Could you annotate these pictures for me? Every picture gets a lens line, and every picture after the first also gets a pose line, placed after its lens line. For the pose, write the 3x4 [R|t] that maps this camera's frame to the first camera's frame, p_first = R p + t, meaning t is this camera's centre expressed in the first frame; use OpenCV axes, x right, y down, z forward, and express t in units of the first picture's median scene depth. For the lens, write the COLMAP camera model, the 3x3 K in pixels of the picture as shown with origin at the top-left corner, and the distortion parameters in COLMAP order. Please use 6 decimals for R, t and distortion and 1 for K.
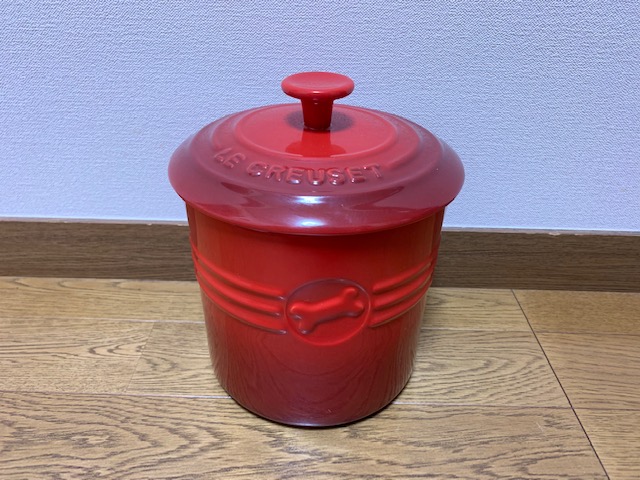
lens RADIAL K [[492.4, 0, 314.1], [0, 492.4, 235.7], [0, 0, 1]] dist [0.004443, -0.006894]
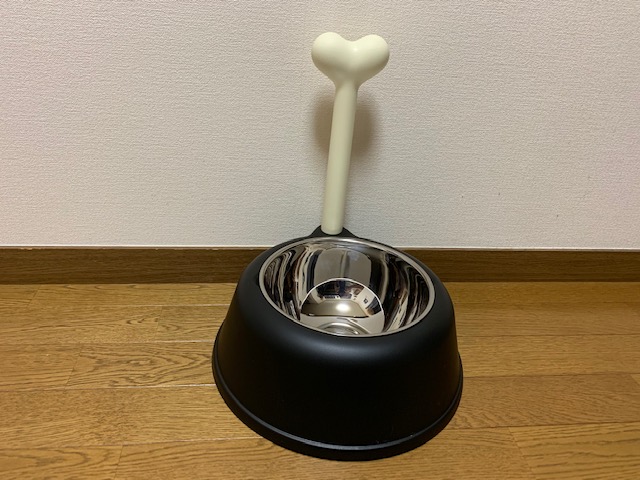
lens RADIAL K [[492.4, 0, 321.5], [0, 492.4, 235.4], [0, 0, 1]] dist [0.004443, -0.006894]
pose [[0.987429, -0.016943, 0.157153, -0.048895], [0.025089, 0.998434, -0.049997, 0.033007], [-0.156059, 0.053311, 0.986308, -0.837138]]
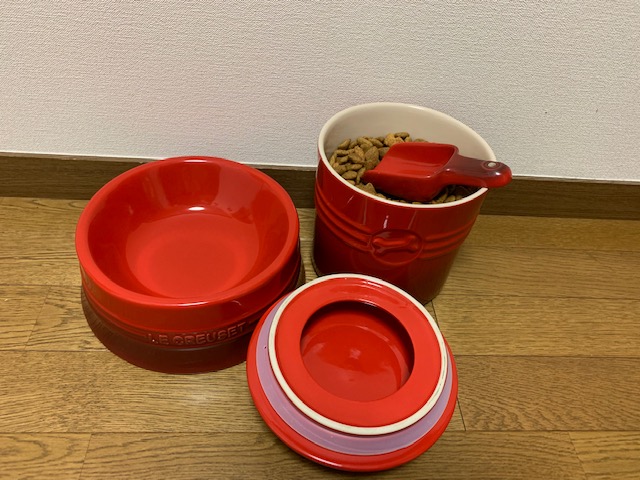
lens RADIAL K [[492.4, 0, 317.6], [0, 492.4, 233.1], [0, 0, 1]] dist [0.004443, -0.006894]
pose [[0.994599, 0.006959, 0.103563, 0.000224], [-0.030415, 0.973493, 0.226684, -0.170789], [-0.099241, -0.228609, 0.968447, -0.410573]]
